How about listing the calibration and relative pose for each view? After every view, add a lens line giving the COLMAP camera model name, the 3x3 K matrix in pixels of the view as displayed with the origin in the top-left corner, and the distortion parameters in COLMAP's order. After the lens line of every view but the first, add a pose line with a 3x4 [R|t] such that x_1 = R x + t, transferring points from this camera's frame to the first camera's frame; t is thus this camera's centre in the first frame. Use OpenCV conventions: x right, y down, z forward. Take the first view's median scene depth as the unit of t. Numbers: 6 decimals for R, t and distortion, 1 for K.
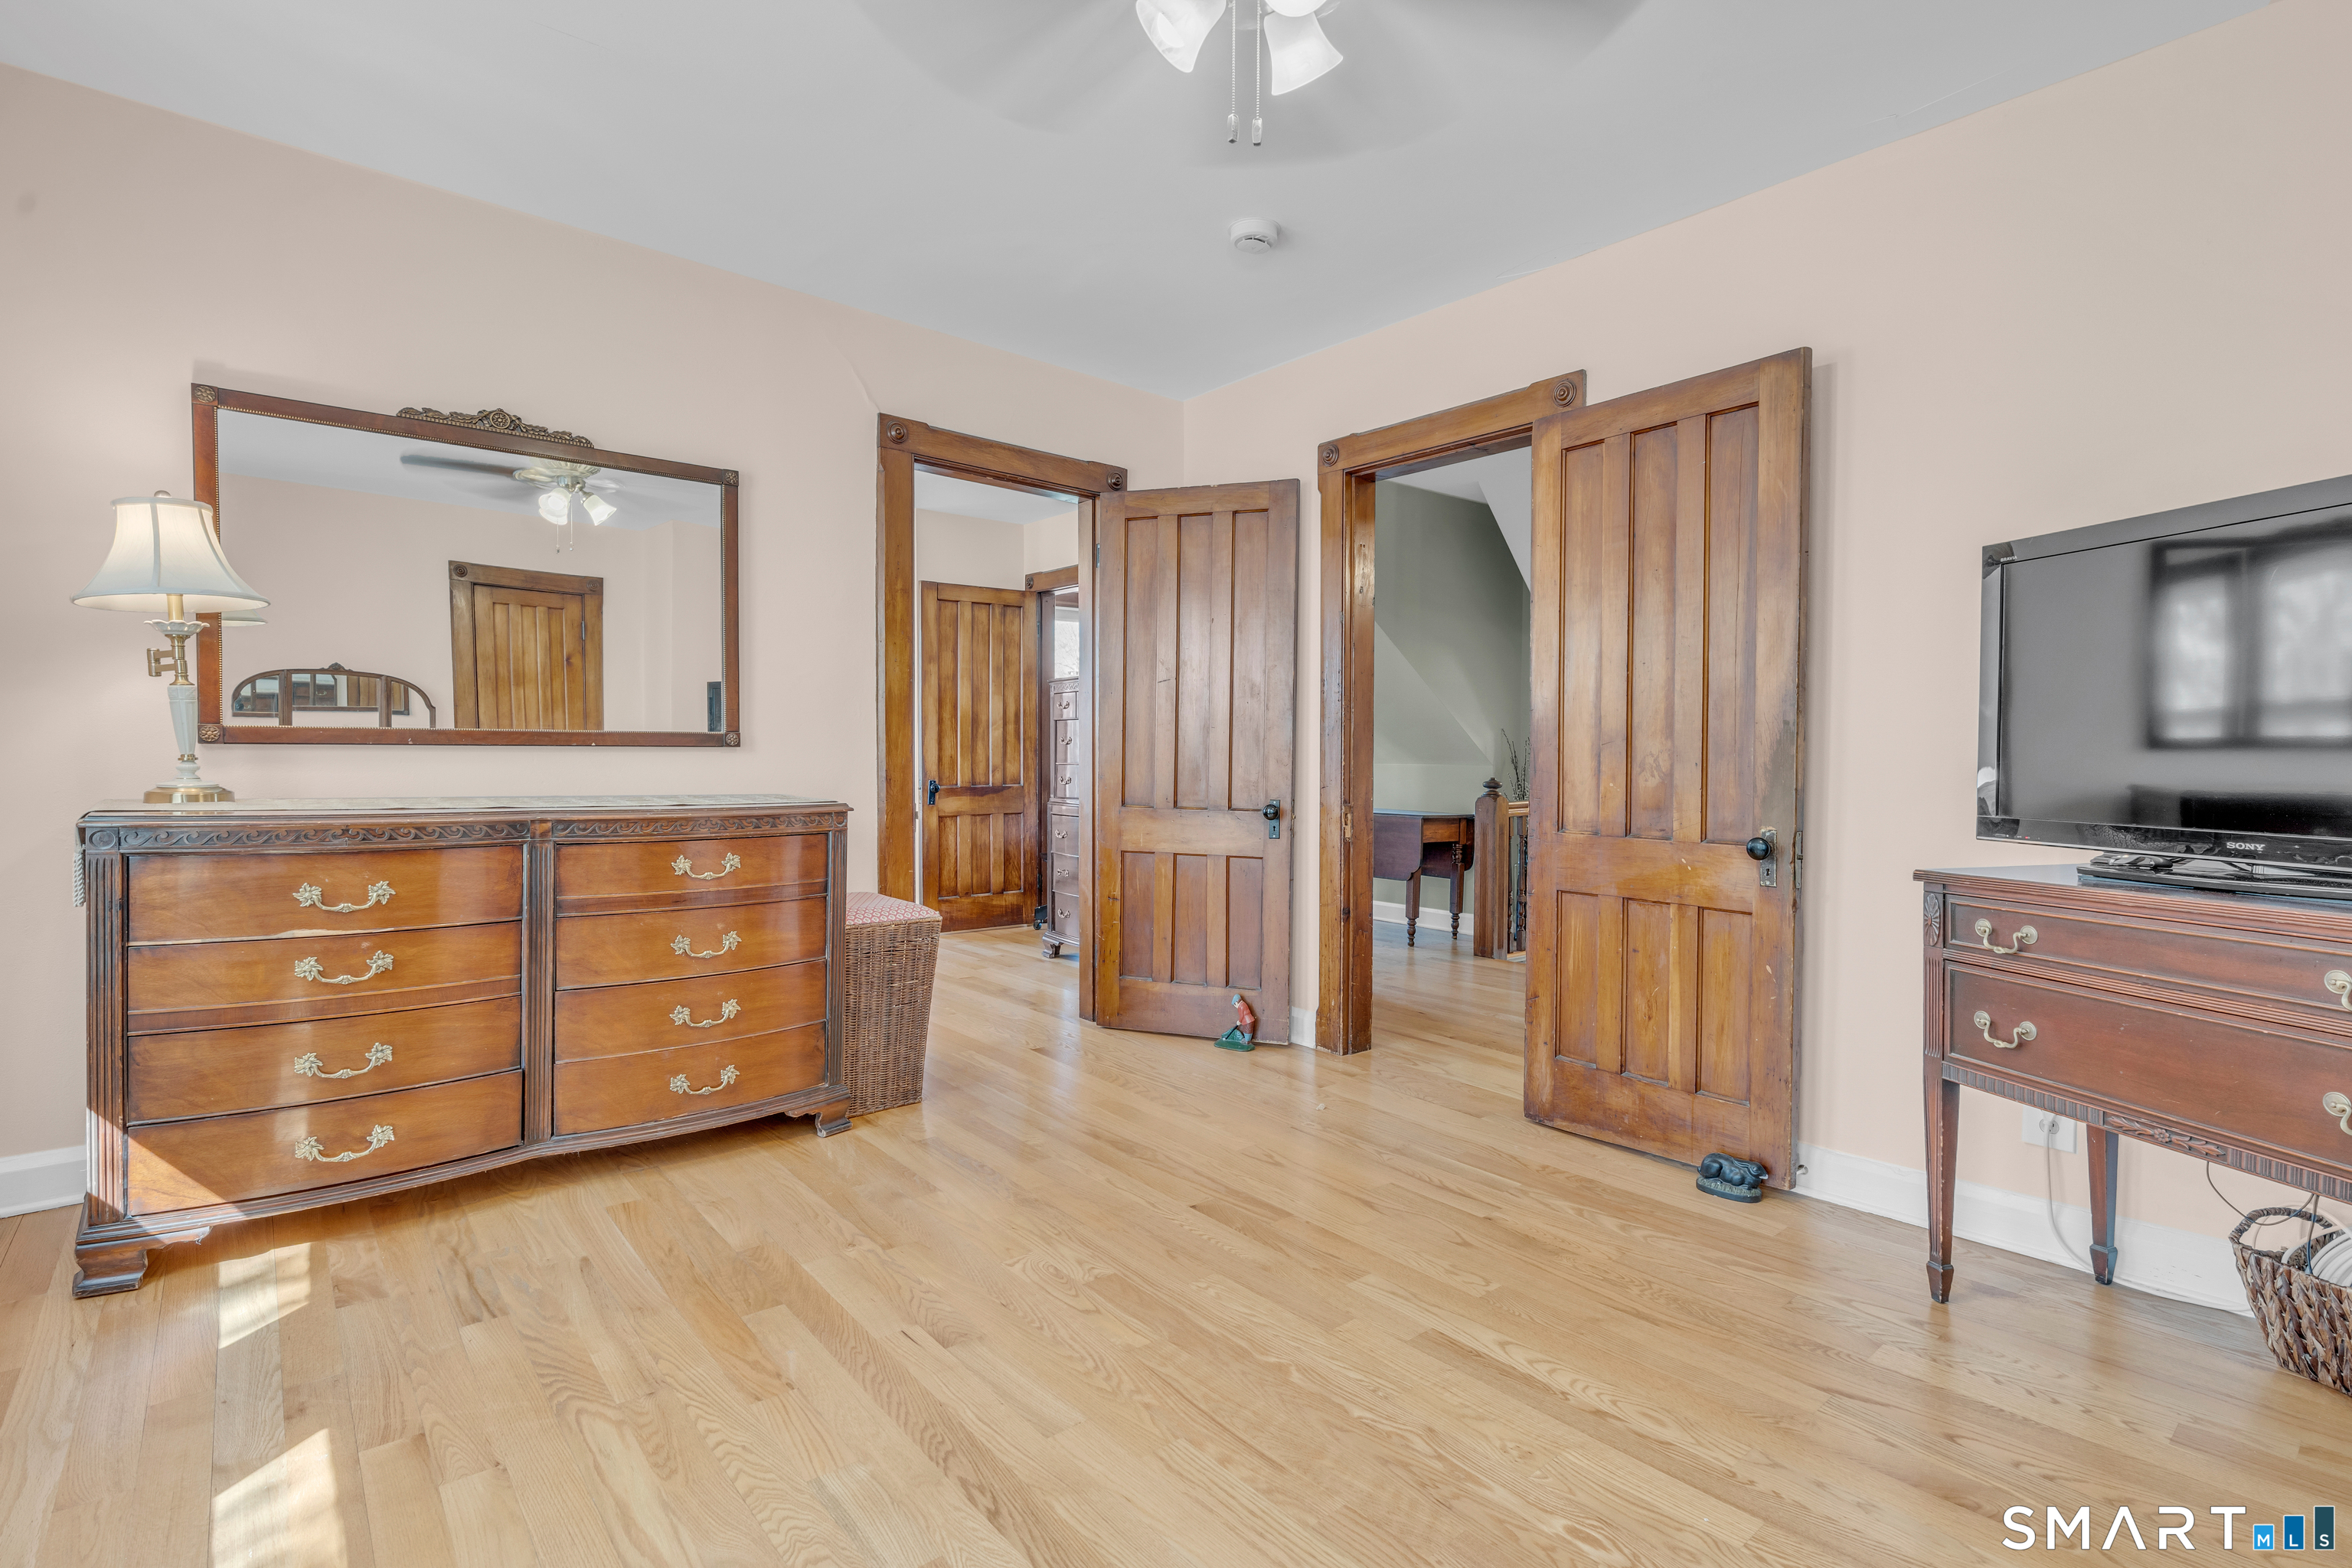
lens RADIAL K [[1118.4, 0, 1179.1], [0, 1118.4, 775.5], [0, 0, 1]] dist [-0.002295, -0.000040]
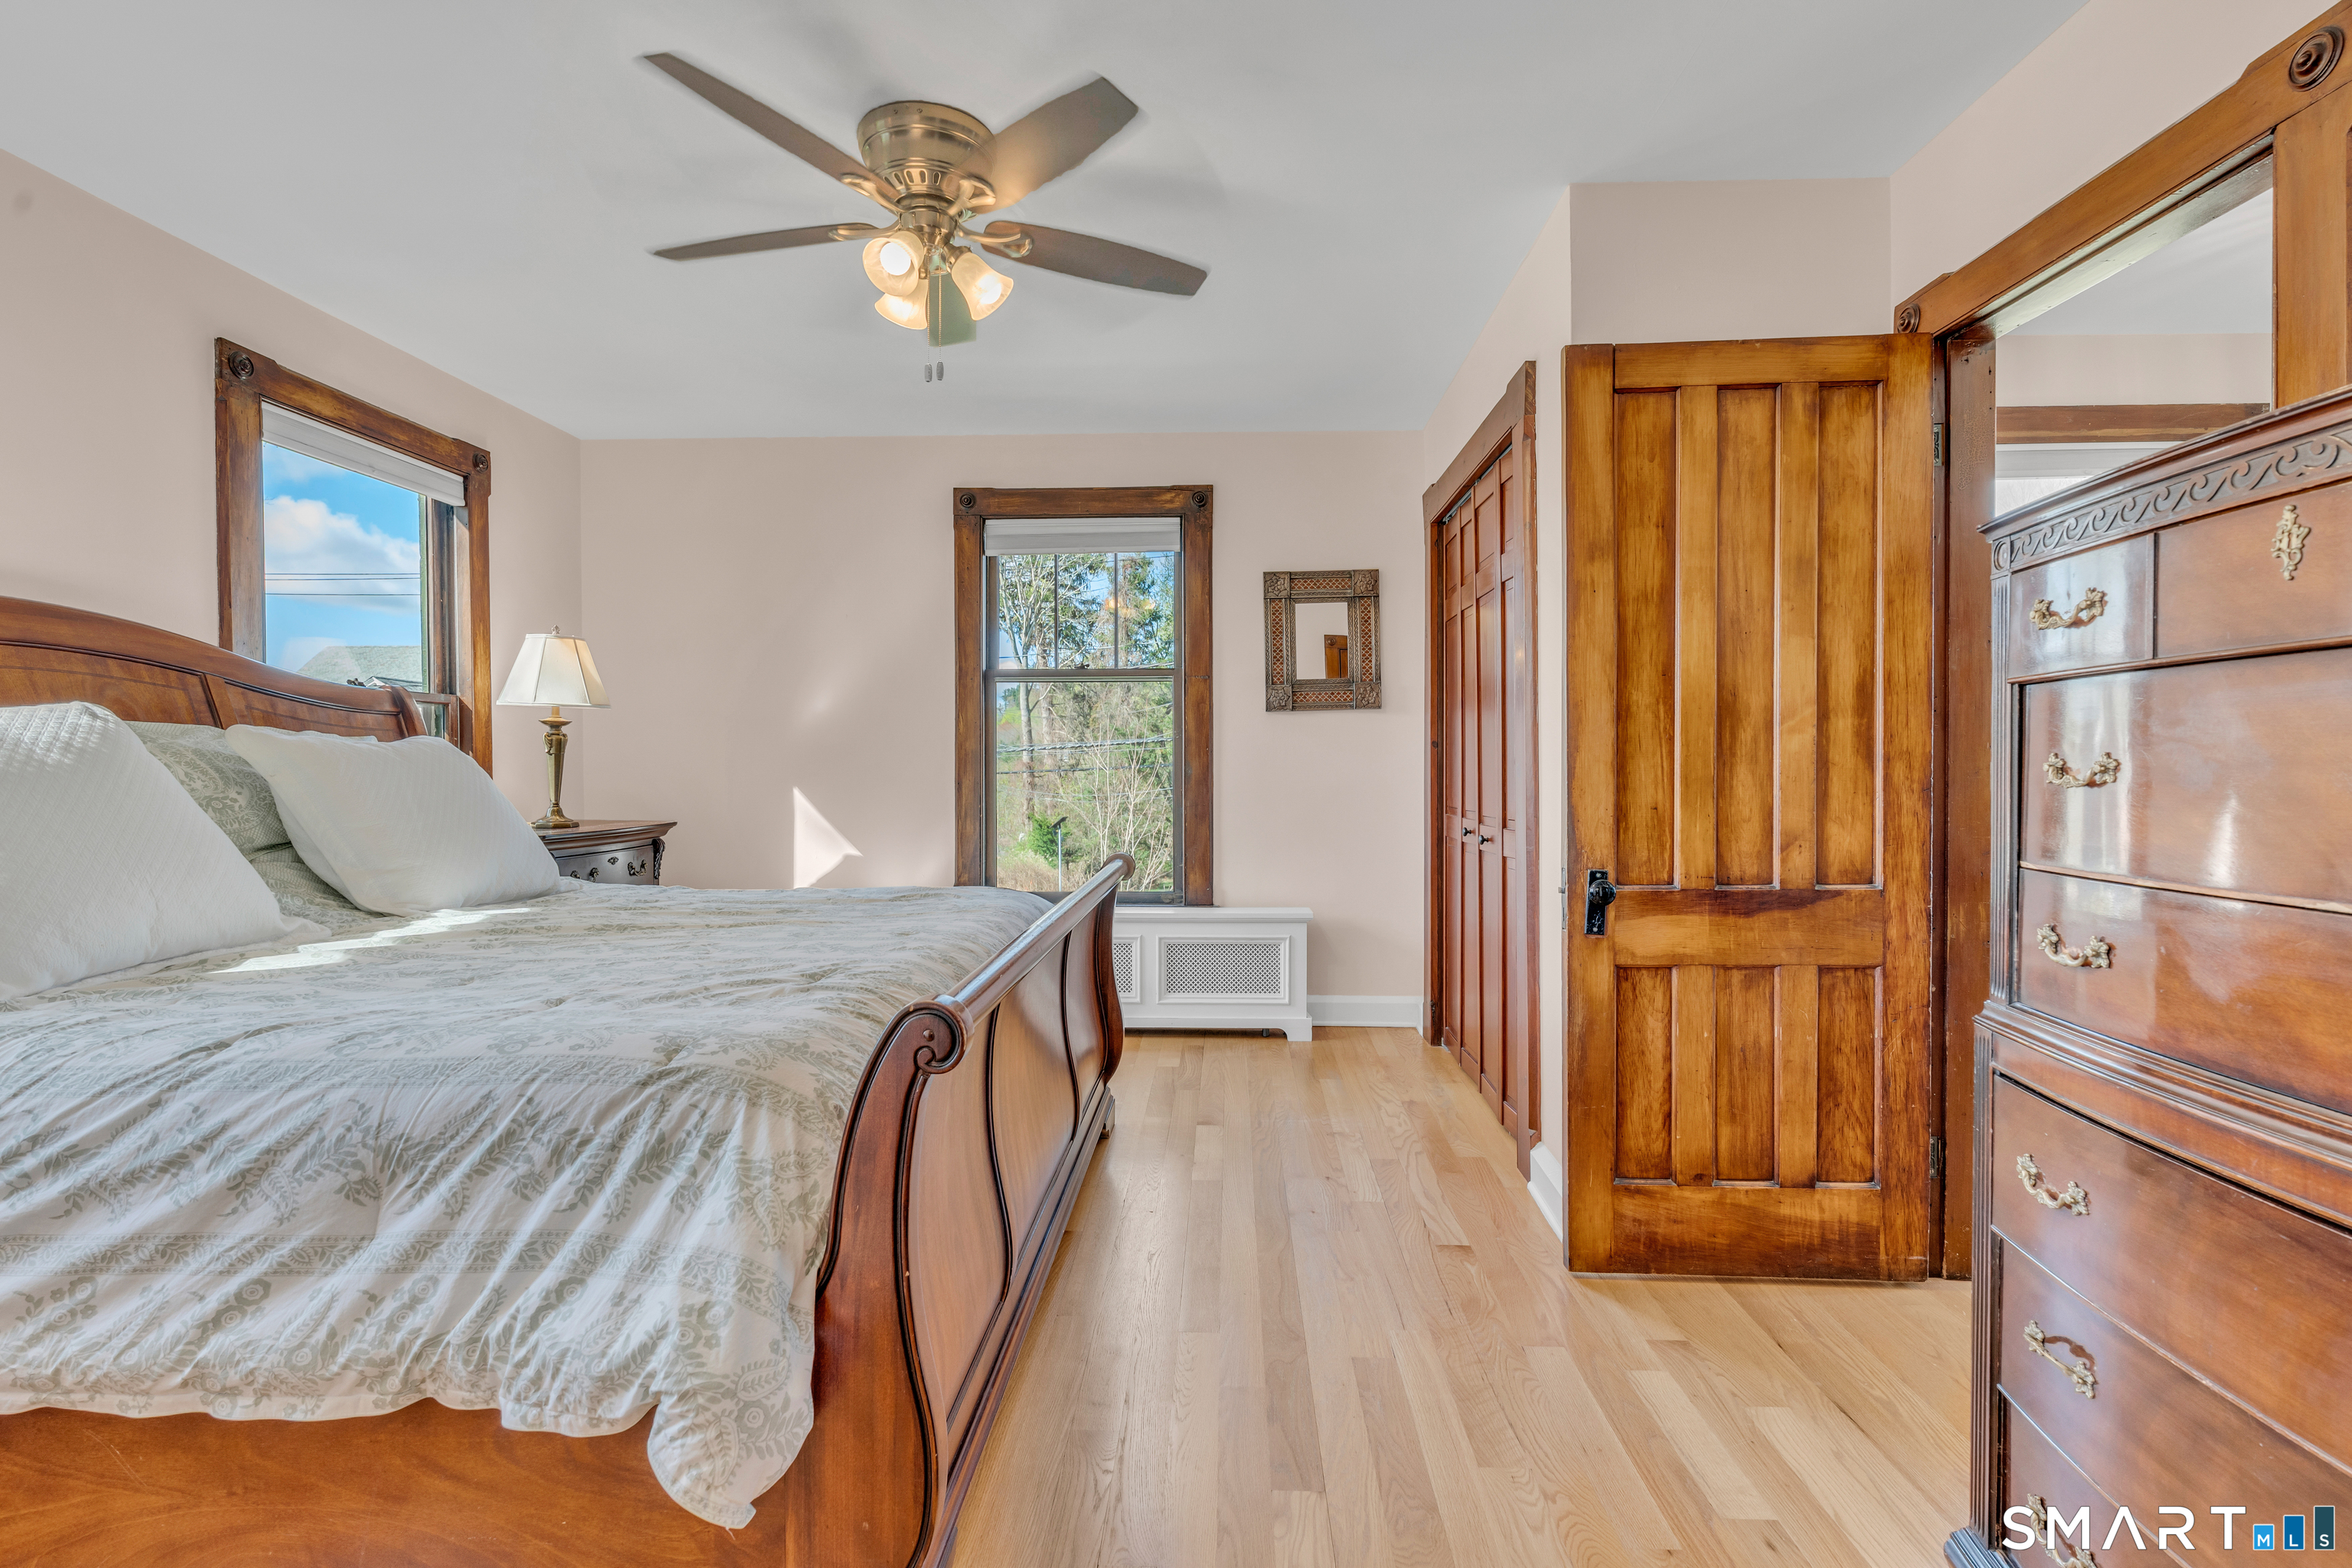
lens RADIAL K [[1118.4, 0, 1177.4], [0, 1118.4, 783.9], [0, 0, 1]] dist [-0.002295, -0.000040]
pose [[0.746610, 0.003624, -0.665252, -0.072992], [-0.004032, 0.999991, 0.000922, -0.023964], [0.665250, 0.001994, 0.746618, 0.602784]]
